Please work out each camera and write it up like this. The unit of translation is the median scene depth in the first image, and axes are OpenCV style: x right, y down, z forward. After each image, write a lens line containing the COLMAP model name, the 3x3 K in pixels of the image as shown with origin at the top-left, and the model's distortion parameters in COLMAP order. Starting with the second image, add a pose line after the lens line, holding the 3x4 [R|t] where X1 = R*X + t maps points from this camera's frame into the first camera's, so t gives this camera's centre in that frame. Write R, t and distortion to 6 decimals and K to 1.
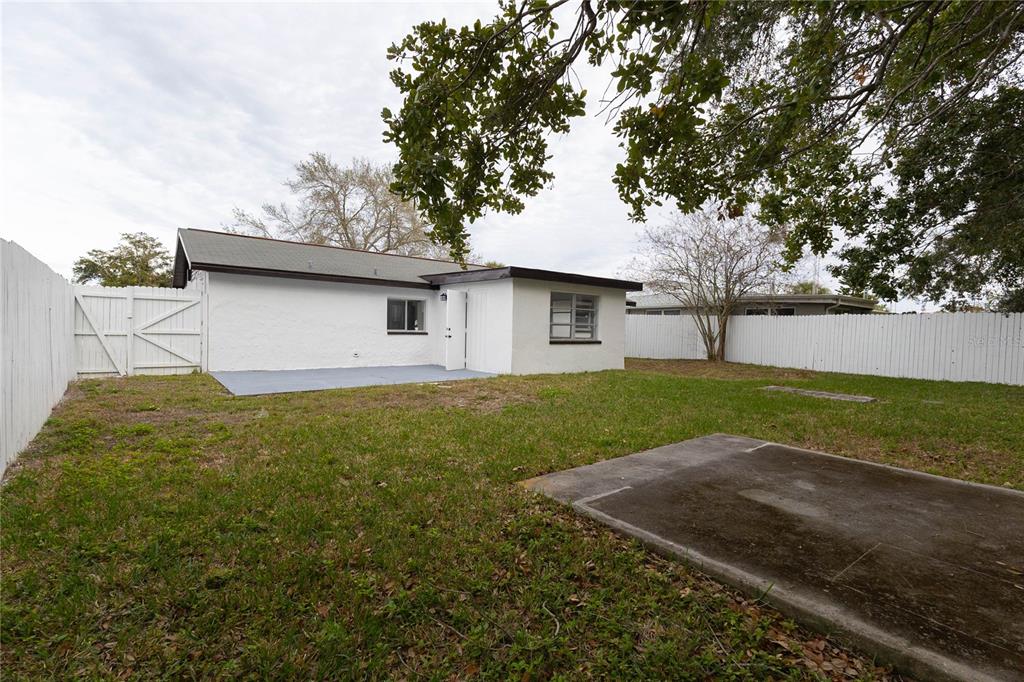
lens RADIAL K [[468.4, 0, 512.0], [0, 468.4, 341.0], [0, 0, 1]] dist [0.021861, -0.000096]
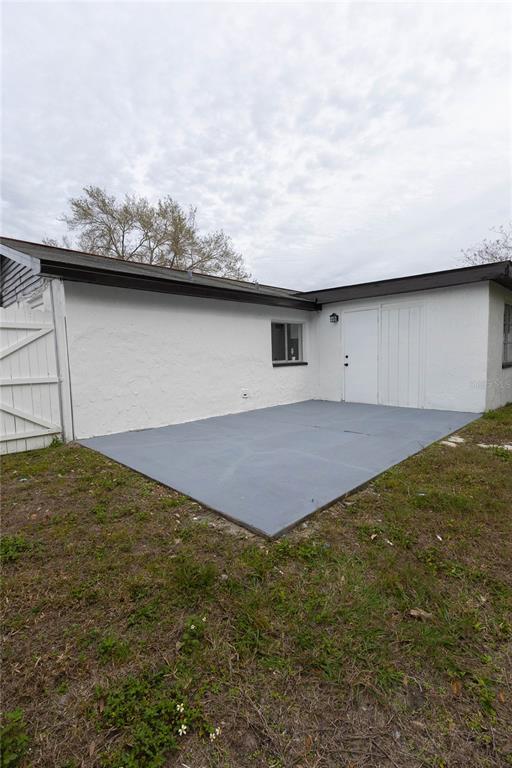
lens RADIAL K [[351.3, 0, 256.0], [0, 351.3, 384.0], [0, 0, 1]] dist [0.021861, -0.000096]
pose [[0.992679, -0.056196, 0.106909, -0.361598], [0.050256, 0.997081, 0.057470, -0.020611], [-0.109826, -0.051677, 0.992606, 0.406376]]
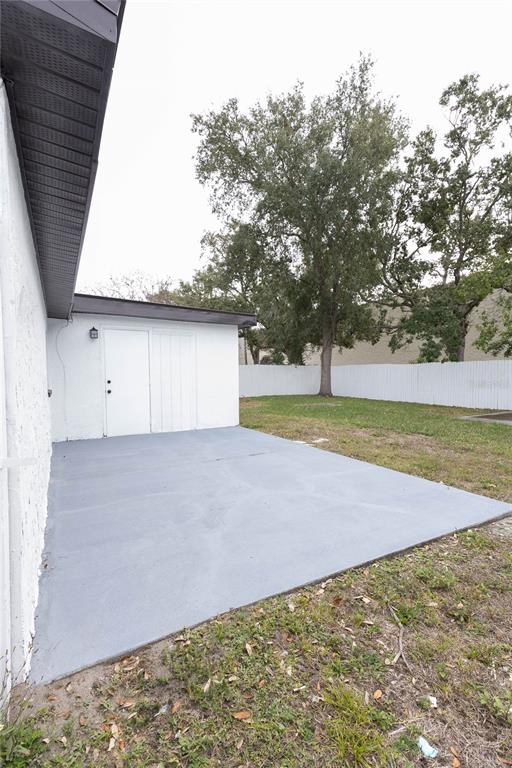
lens RADIAL K [[351.3, 0, 256.0], [0, 351.3, 384.0], [0, 0, 1]] dist [0.021861, -0.000096]
pose [[0.155351, -0.051149, 0.986534, -0.607326], [0.031284, 0.998412, 0.046839, -0.039282], [-0.987364, 0.023586, 0.156705, 0.713901]]
